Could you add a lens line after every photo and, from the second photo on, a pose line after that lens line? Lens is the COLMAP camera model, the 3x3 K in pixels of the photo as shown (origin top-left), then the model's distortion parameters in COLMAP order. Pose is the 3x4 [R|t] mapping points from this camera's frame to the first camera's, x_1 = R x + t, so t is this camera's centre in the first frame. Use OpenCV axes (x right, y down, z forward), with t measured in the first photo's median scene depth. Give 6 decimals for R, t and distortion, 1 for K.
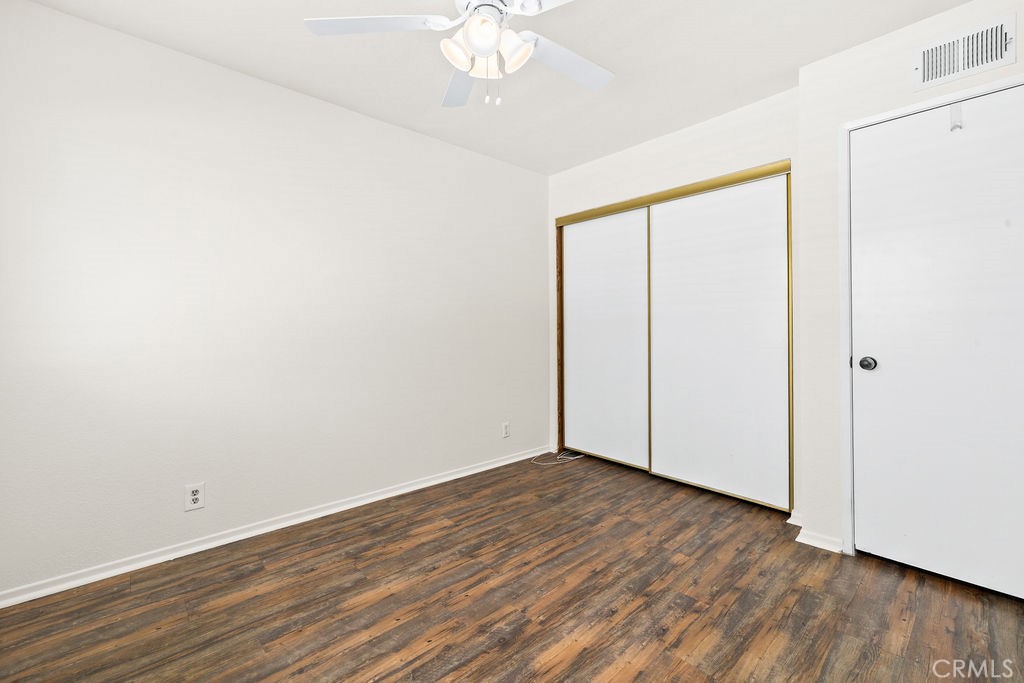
lens RADIAL K [[440.5, 0, 510.4], [0, 440.5, 329.3], [0, 0, 1]] dist [0.001087, 0.000429]
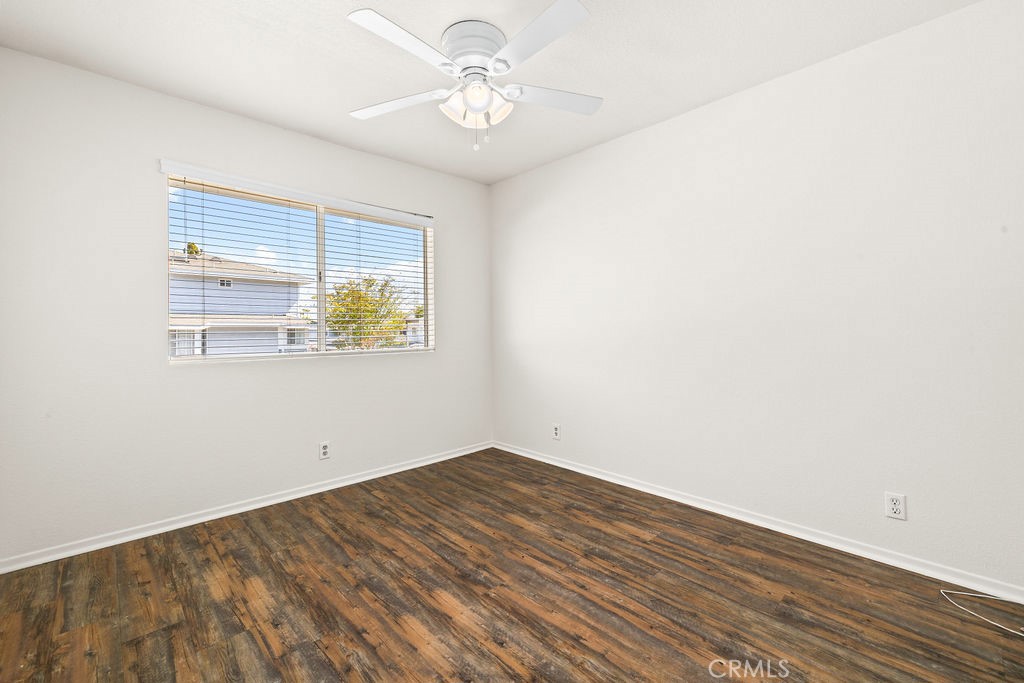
lens RADIAL K [[440.5, 0, 510.4], [0, 440.5, 329.3], [0, 0, 1]] dist [0.001087, 0.000429]
pose [[0.003972, 0.005432, -0.999977, 0.925522], [0.006601, 0.999963, 0.005458, -0.012123], [0.999970, -0.006622, 0.003936, 0.825580]]
